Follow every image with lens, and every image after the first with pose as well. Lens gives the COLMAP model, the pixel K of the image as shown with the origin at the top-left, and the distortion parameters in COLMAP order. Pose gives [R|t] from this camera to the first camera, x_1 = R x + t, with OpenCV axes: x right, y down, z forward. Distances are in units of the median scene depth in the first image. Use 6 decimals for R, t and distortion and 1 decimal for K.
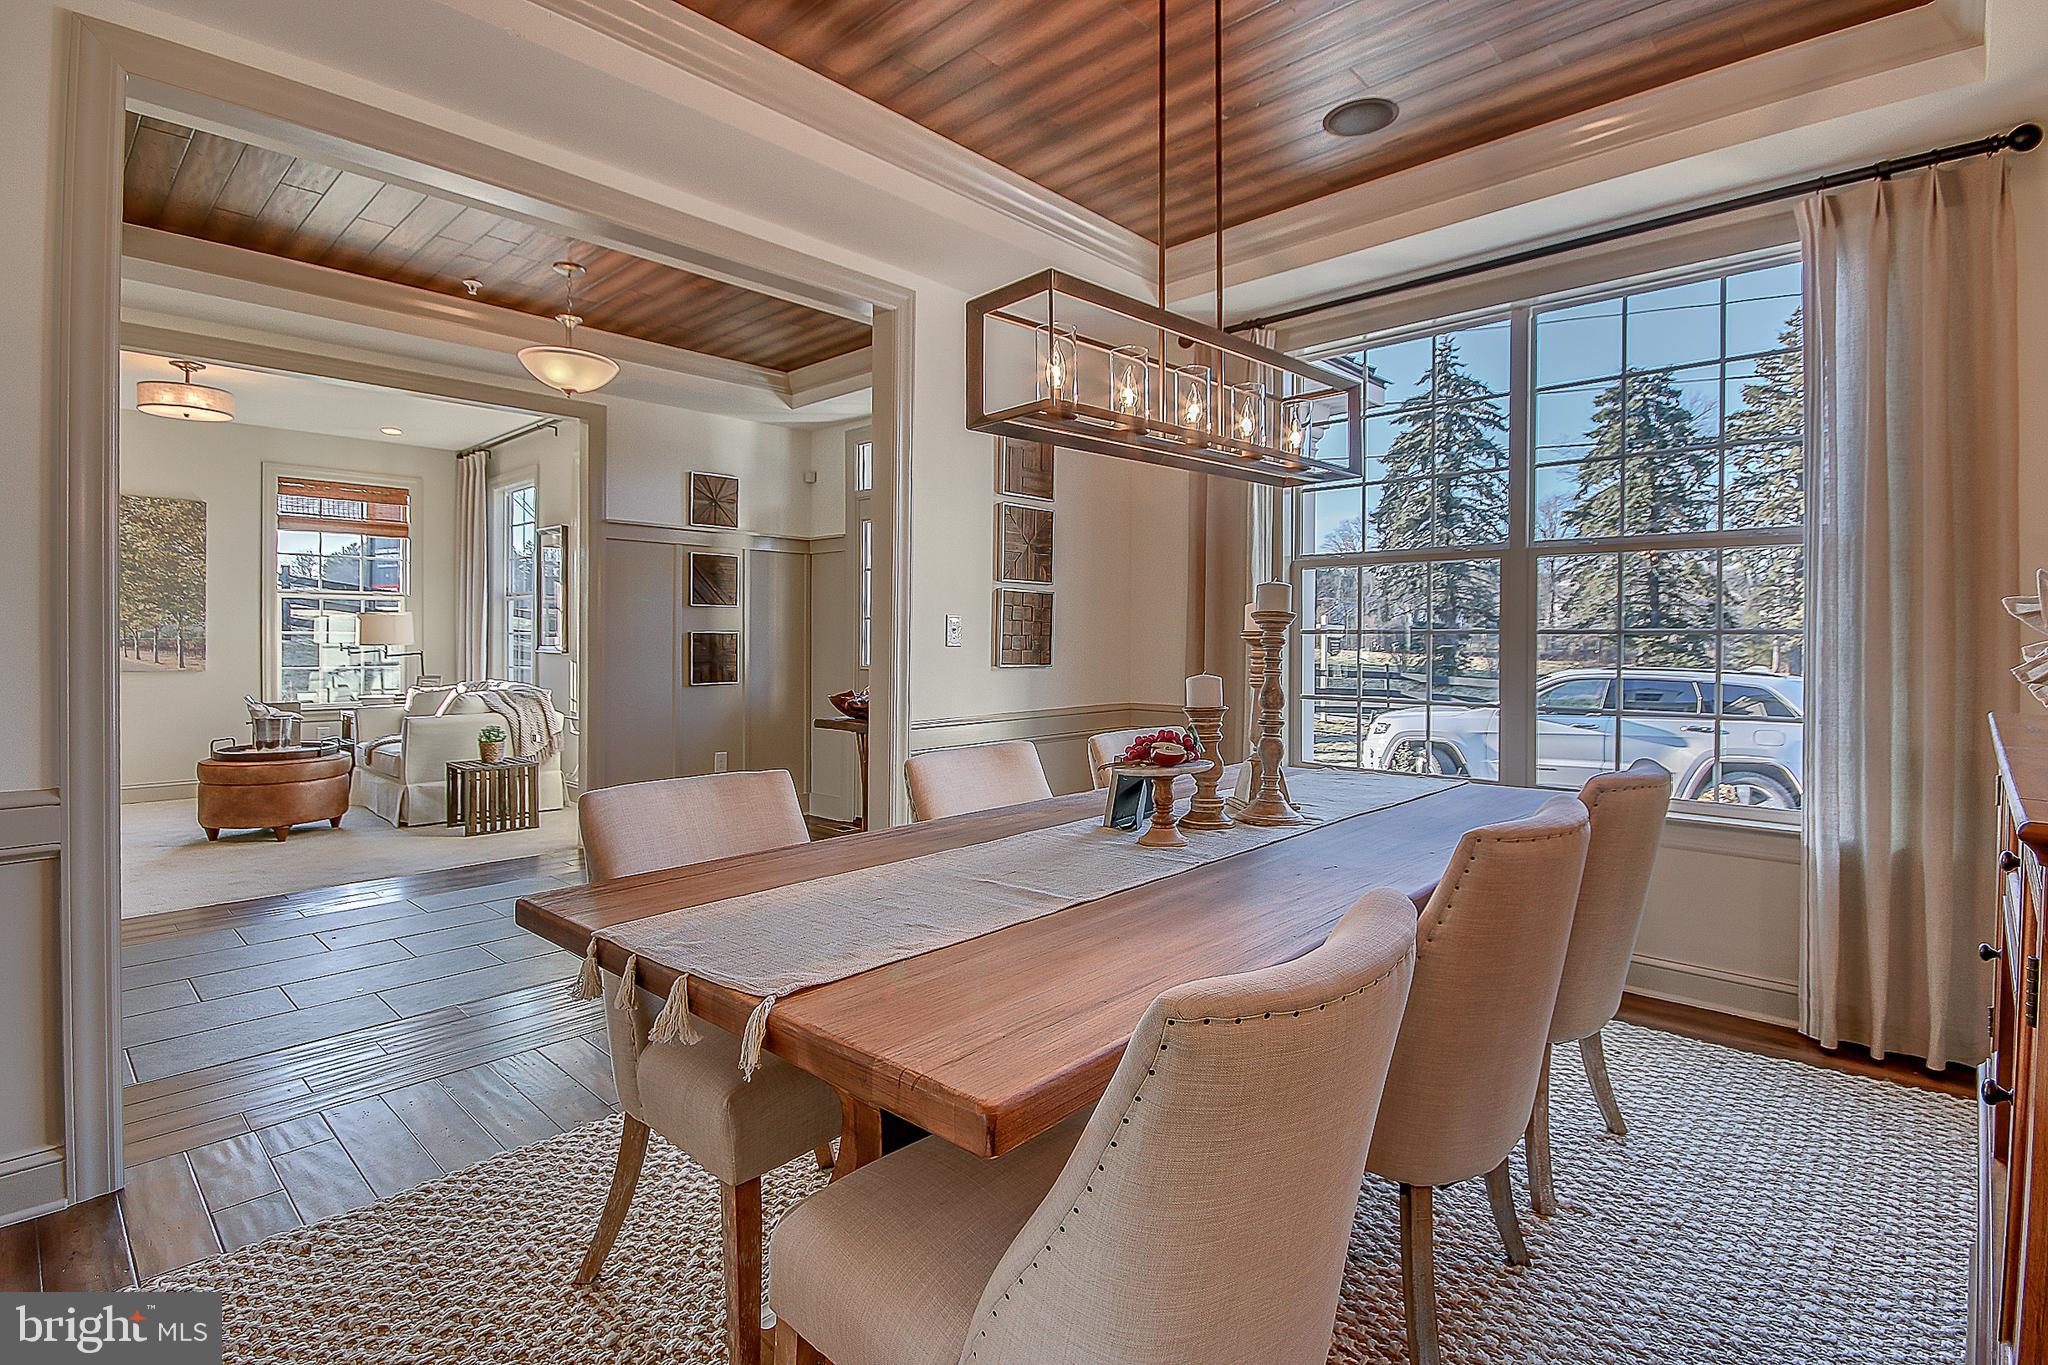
lens RADIAL K [[985.0, 0, 1044.5], [0, 985.0, 641.7], [0, 0, 1]] dist [-0.002566, -0.005858]
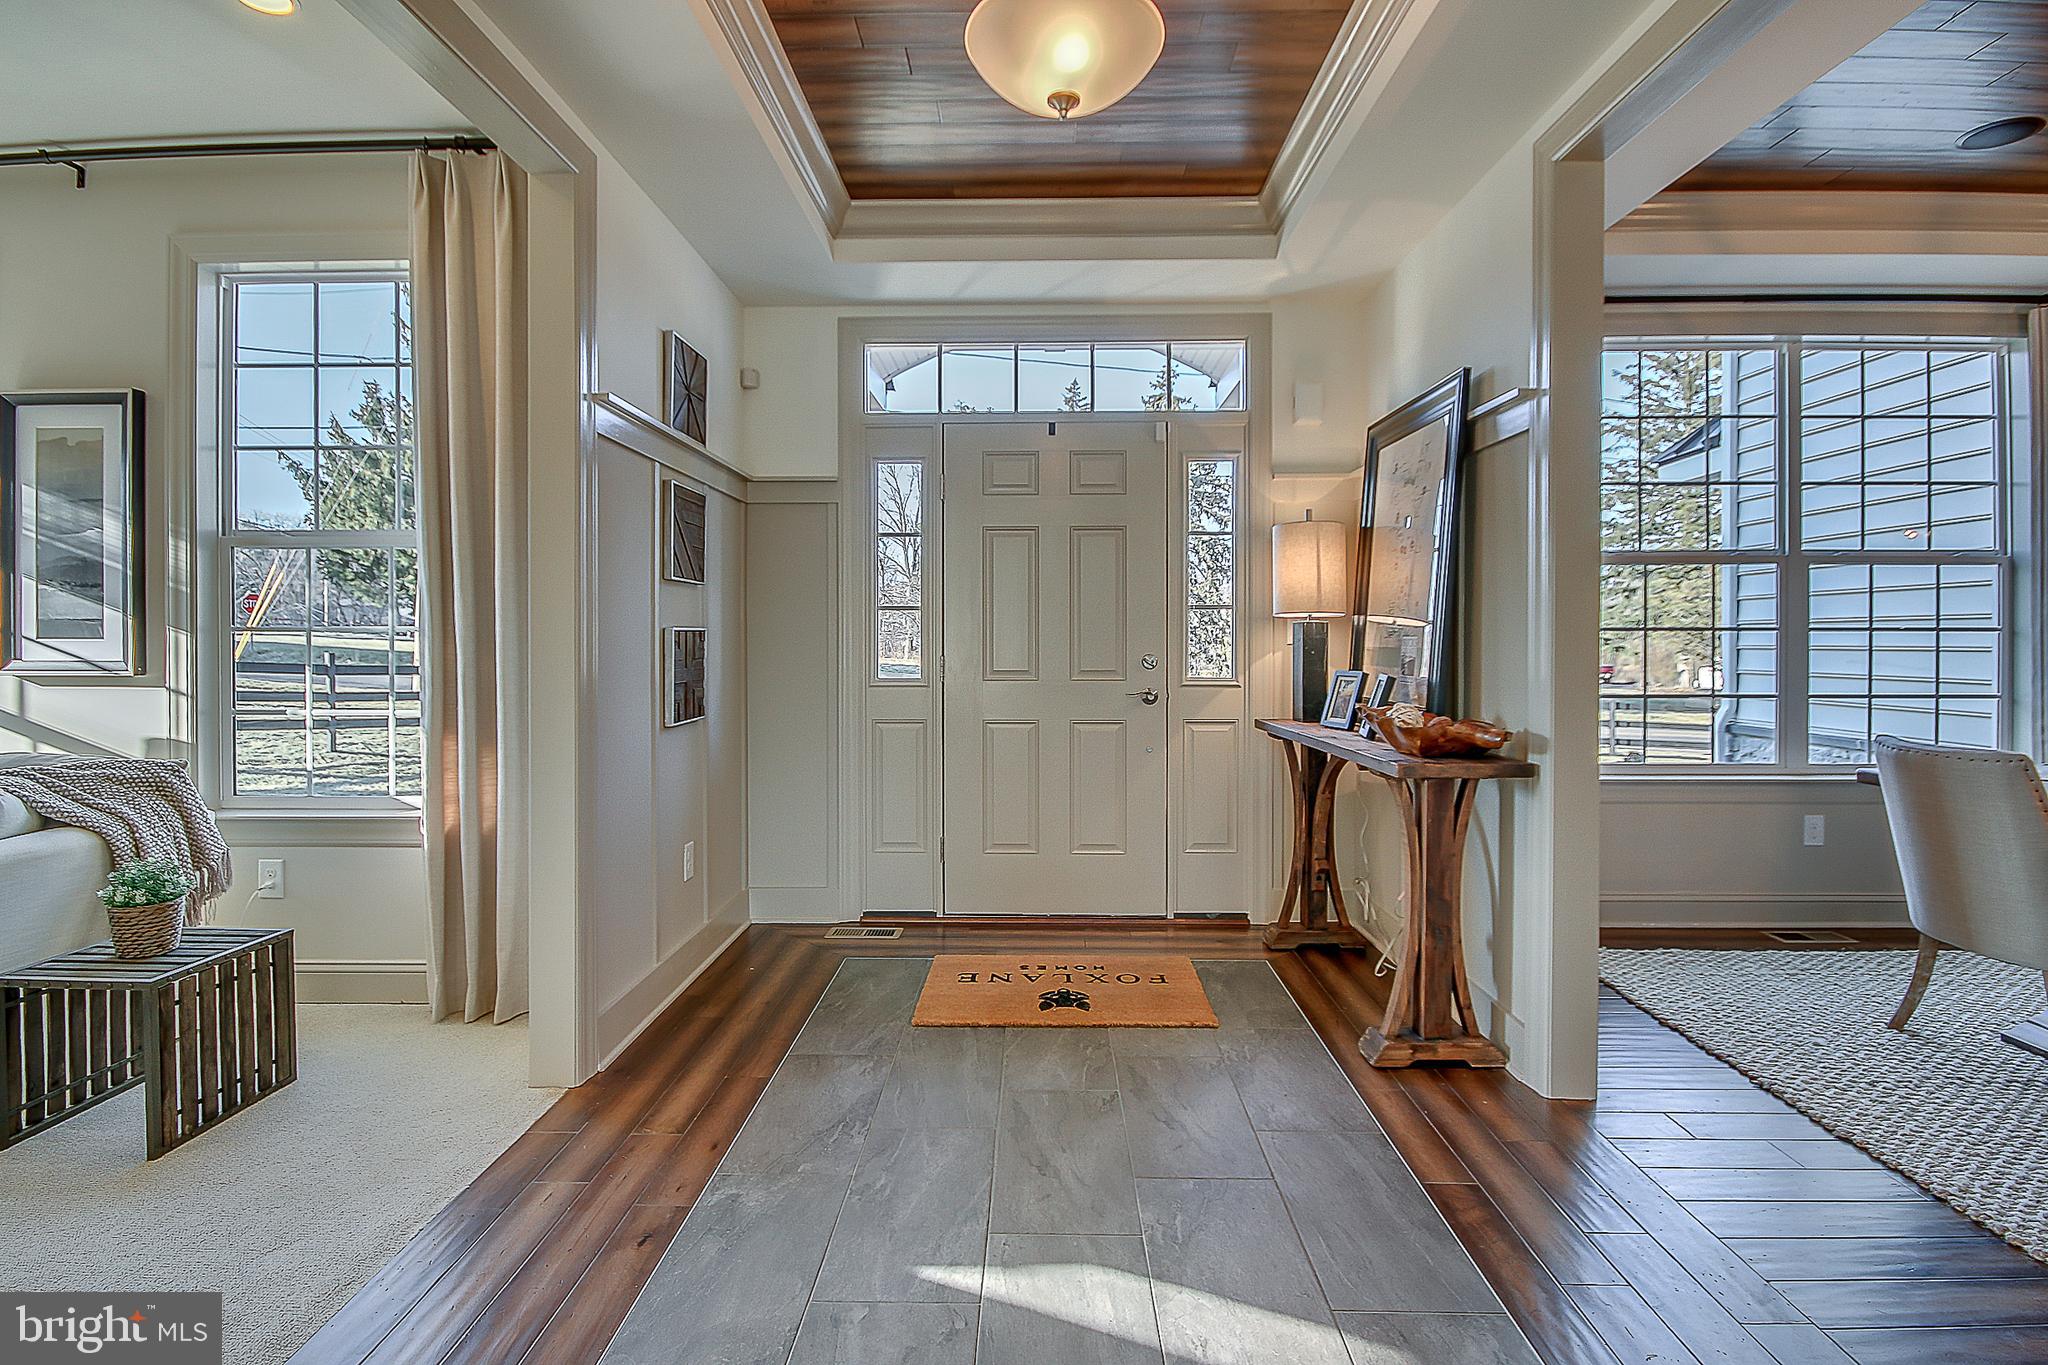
lens RADIAL K [[985.0, 0, 1066.8], [0, 985.0, 631.3], [0, 0, 1]] dist [-0.002566, -0.005858]
pose [[0.740451, -0.005715, 0.672086, -0.474019], [0.005883, 0.999981, 0.002022, -0.007173], [-0.672084, 0.002457, 0.740470, 0.384695]]
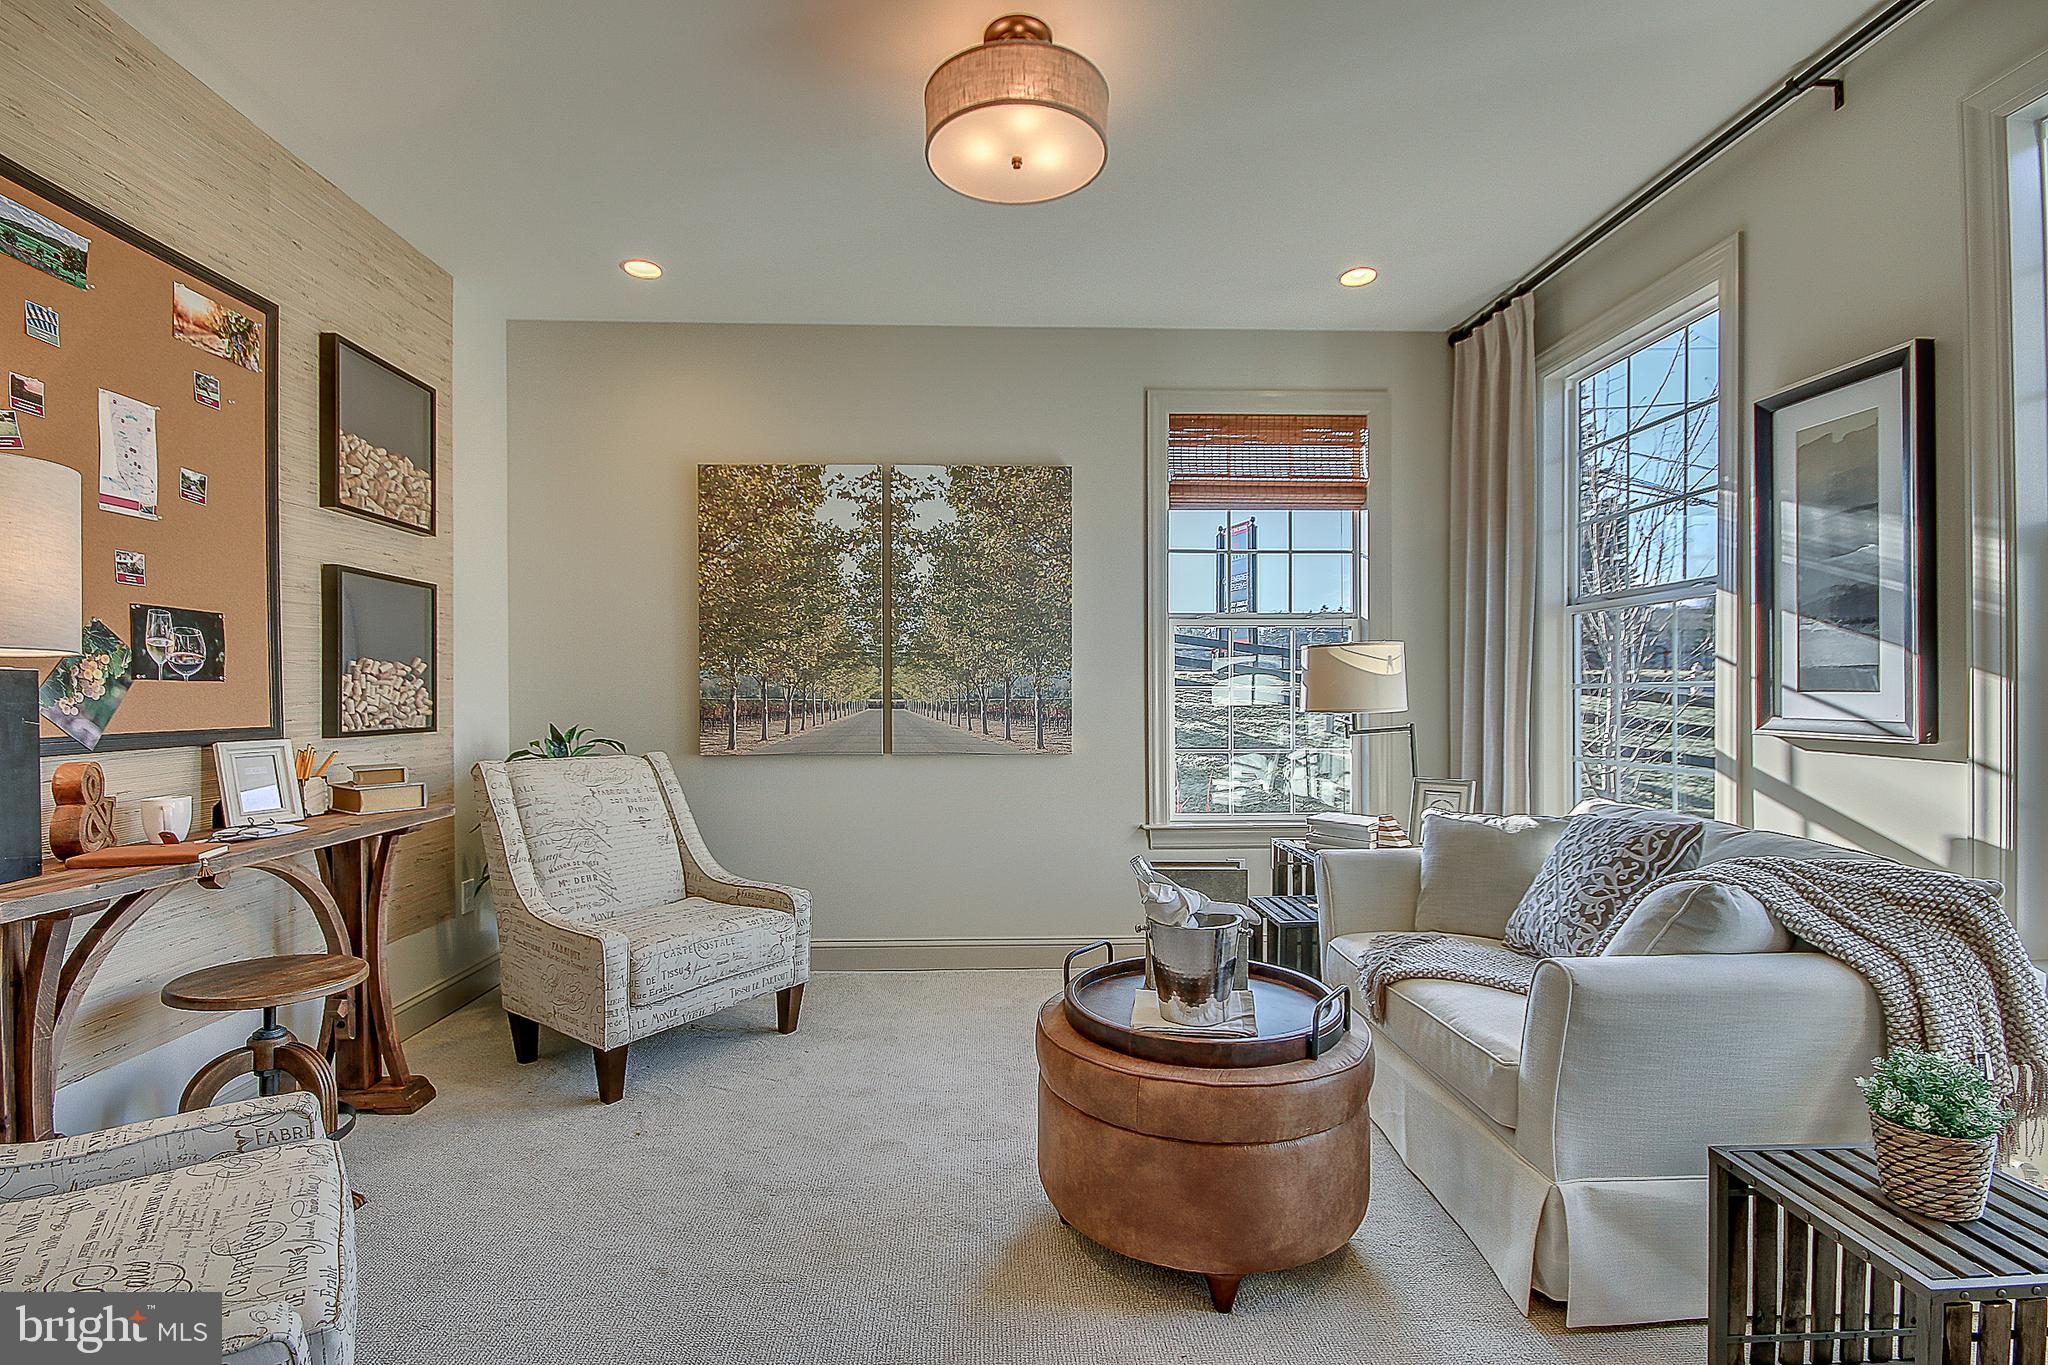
lens RADIAL K [[985.0, 0, 1026.5], [0, 985.0, 690.3], [0, 0, 1]] dist [-0.002566, -0.005858]
pose [[0.713923, -0.008096, -0.700178, -0.474506], [0.001976, 0.999952, -0.009547, -0.002986], [0.700222, 0.005432, 0.713905, 0.575134]]
